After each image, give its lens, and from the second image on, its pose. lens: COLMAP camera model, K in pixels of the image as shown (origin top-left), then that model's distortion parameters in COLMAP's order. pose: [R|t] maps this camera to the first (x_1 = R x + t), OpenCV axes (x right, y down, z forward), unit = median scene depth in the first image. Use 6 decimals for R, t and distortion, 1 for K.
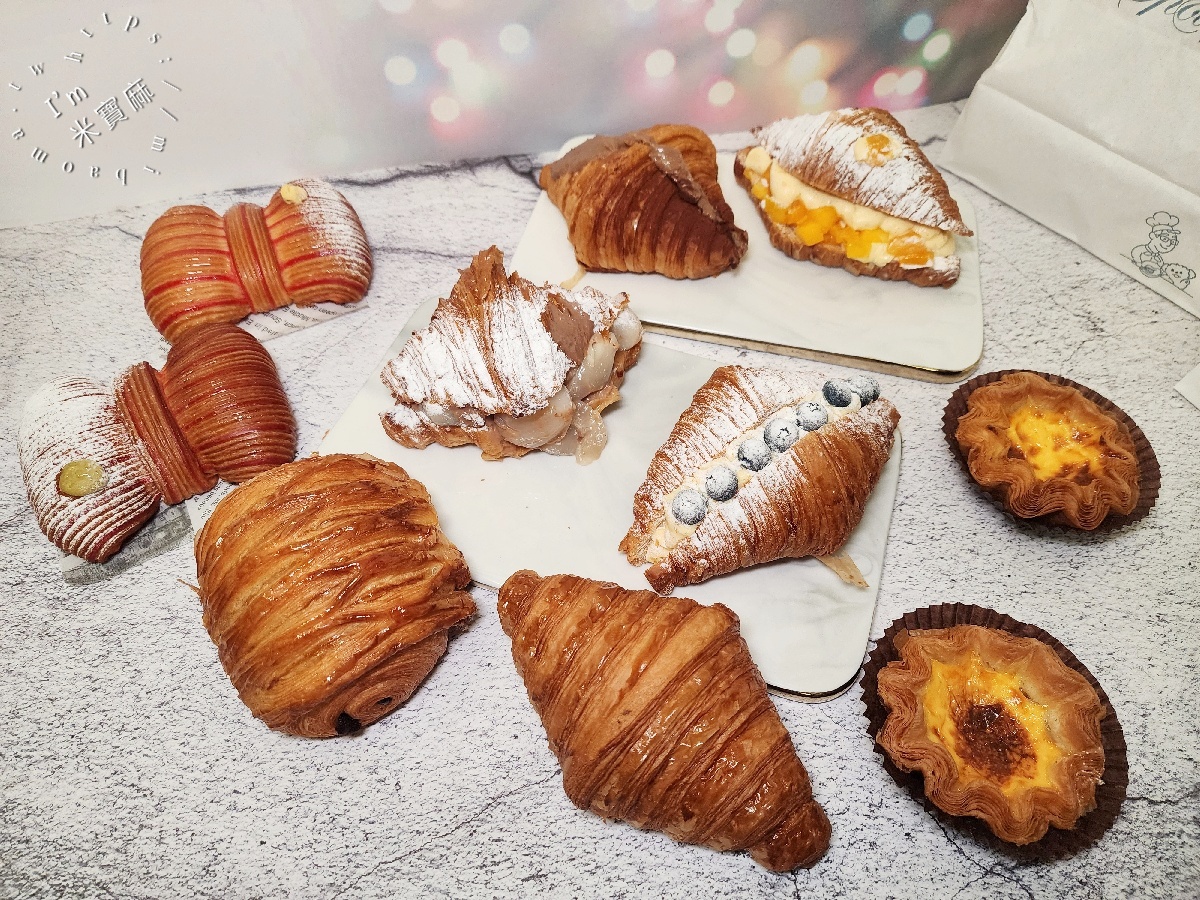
lens RADIAL K [[847.3, 0, 604.1], [0, 847.3, 440.0], [0, 0, 1]] dist [0.060868, -0.051513]
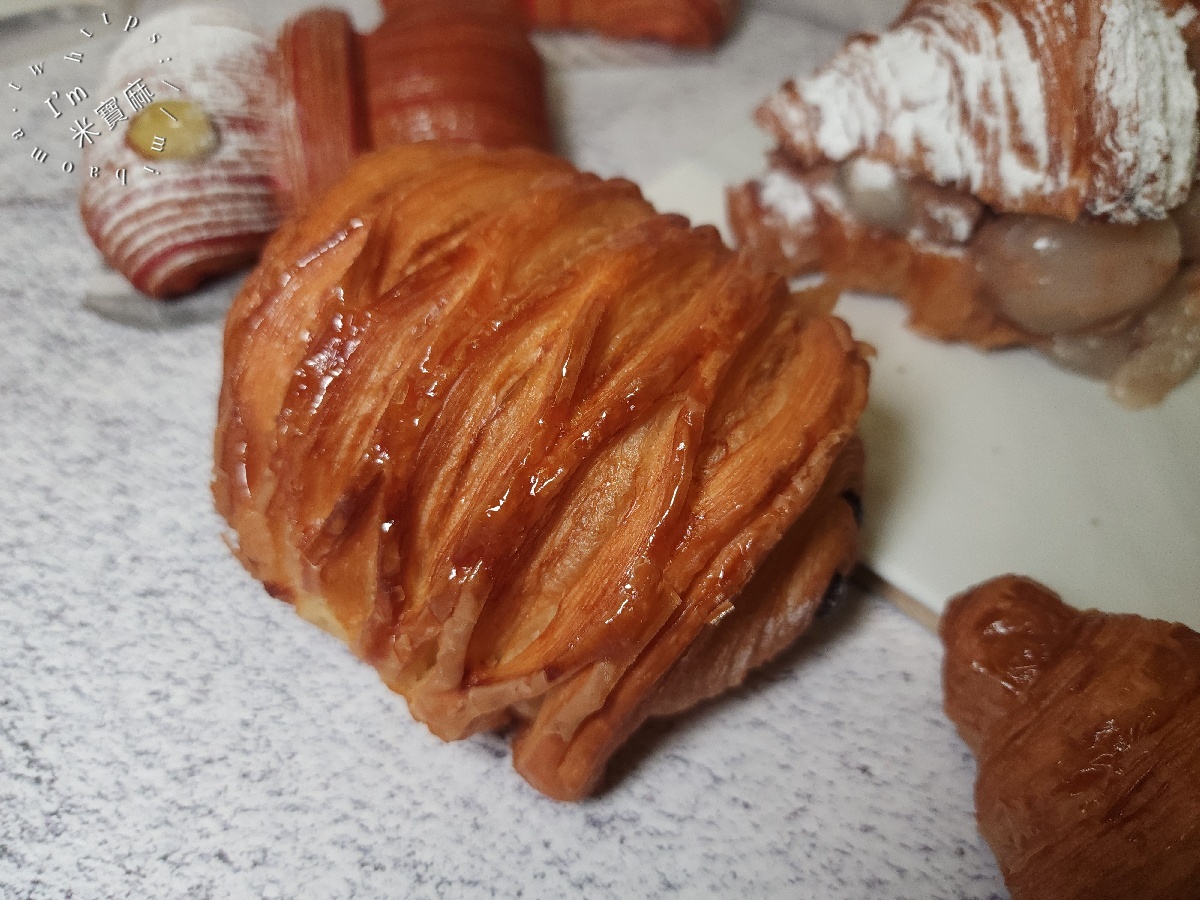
lens RADIAL K [[874.4, 0, 600.0], [0, 874.4, 450.0], [0, 0, 1]] dist [-0.010012, -0.026389]
pose [[0.938945, 0.298747, -0.170681, -0.213861], [-0.305028, 0.952277, -0.011223, 0.152816], [0.159183, 0.062600, 0.985262, 0.528746]]
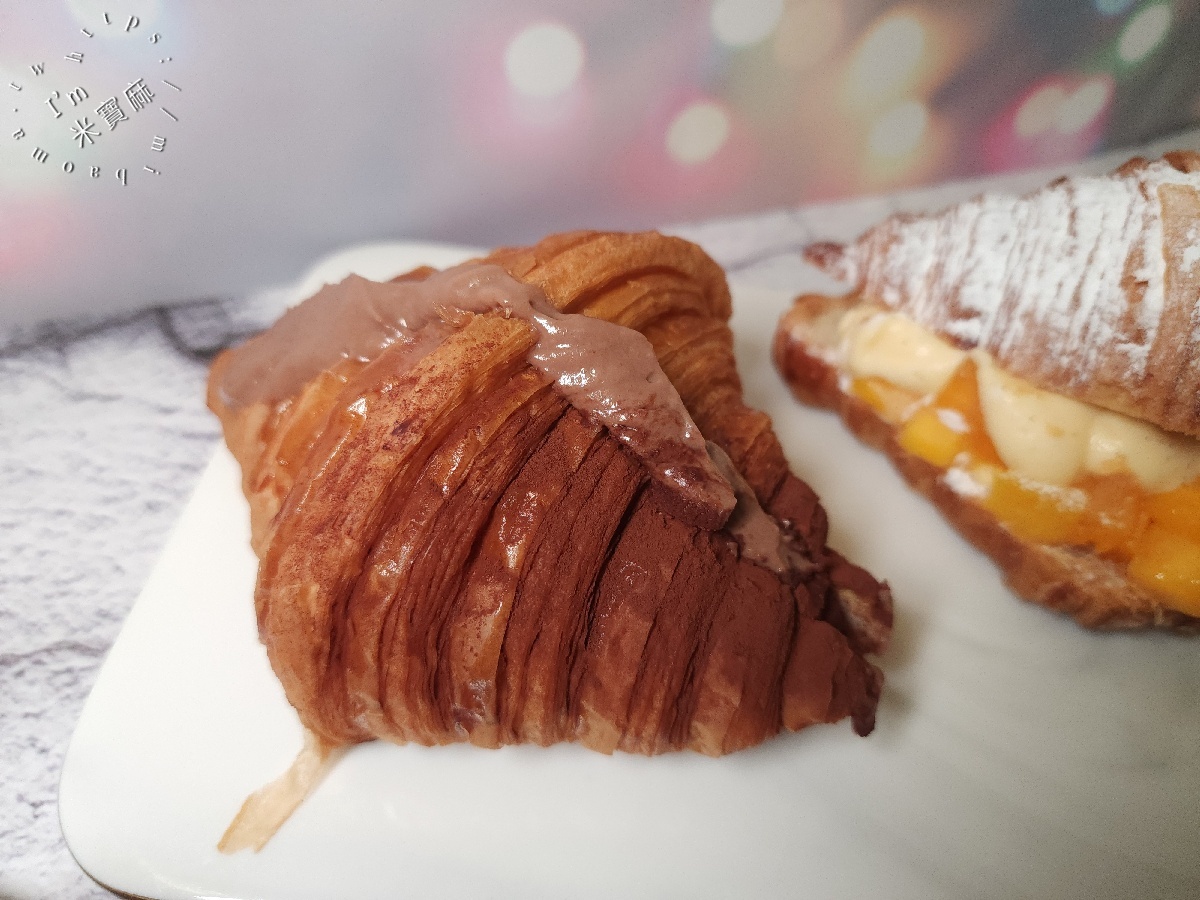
lens RADIAL K [[874.4, 0, 600.0], [0, 874.4, 450.0], [0, 0, 1]] dist [-0.010012, -0.026389]
pose [[0.991843, -0.066989, 0.108442, 0.052837], [0.072657, 0.996143, -0.049184, -0.355241], [-0.104729, 0.056662, 0.992885, 0.896179]]
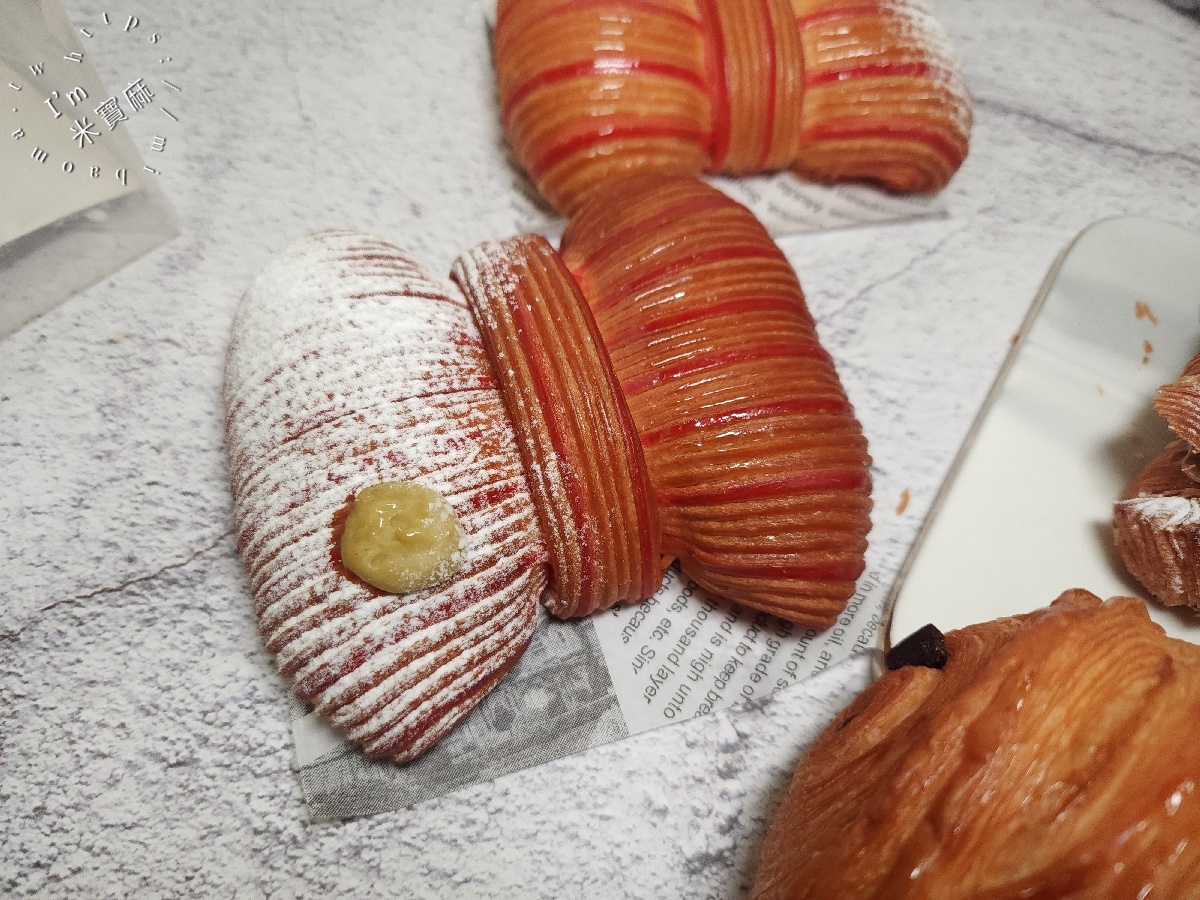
lens RADIAL K [[869.0, 0, 600.0], [0, 869.0, 450.0], [0, 0, 1]] dist [-0.001373, -0.029514]
pose [[0.973204, 0.225716, -0.043888, -0.512152], [-0.220794, 0.970605, 0.095790, -0.042398], [0.064220, -0.083533, 0.994434, 0.642291]]
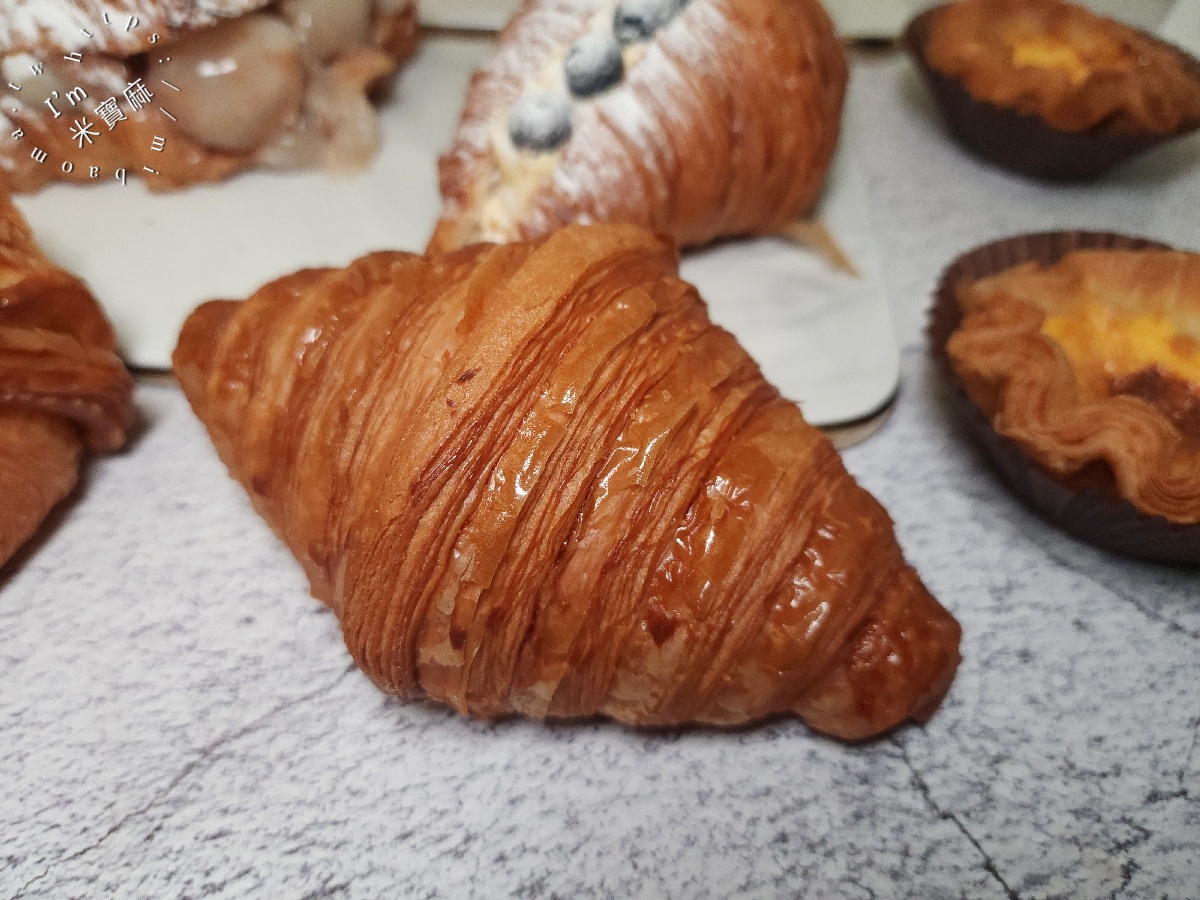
lens RADIAL K [[874.4, 0, 600.0], [0, 874.4, 450.0], [0, 0, 1]] dist [-0.010012, -0.026389]
pose [[0.968890, -0.164104, 0.185261, 0.005187], [0.179794, 0.981122, -0.071224, 0.291431], [-0.170076, 0.102317, 0.980105, 0.454994]]
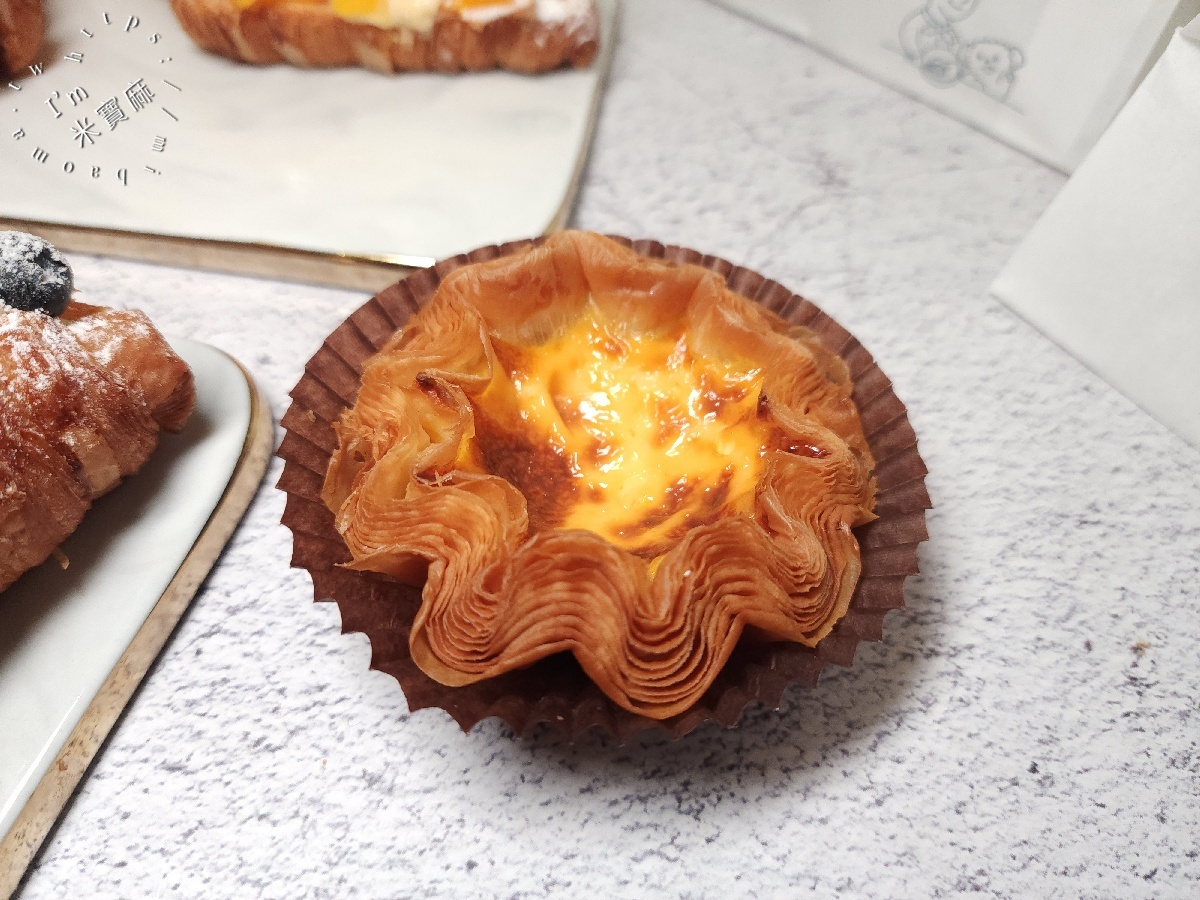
lens RADIAL K [[874.4, 0, 600.0], [0, 874.4, 450.0], [0, 0, 1]] dist [-0.010012, -0.026389]
pose [[0.995368, -0.053229, 0.080062, 0.508043], [0.056321, 0.997732, -0.036862, 0.027726], [-0.077918, 0.041200, 0.996108, 0.697076]]
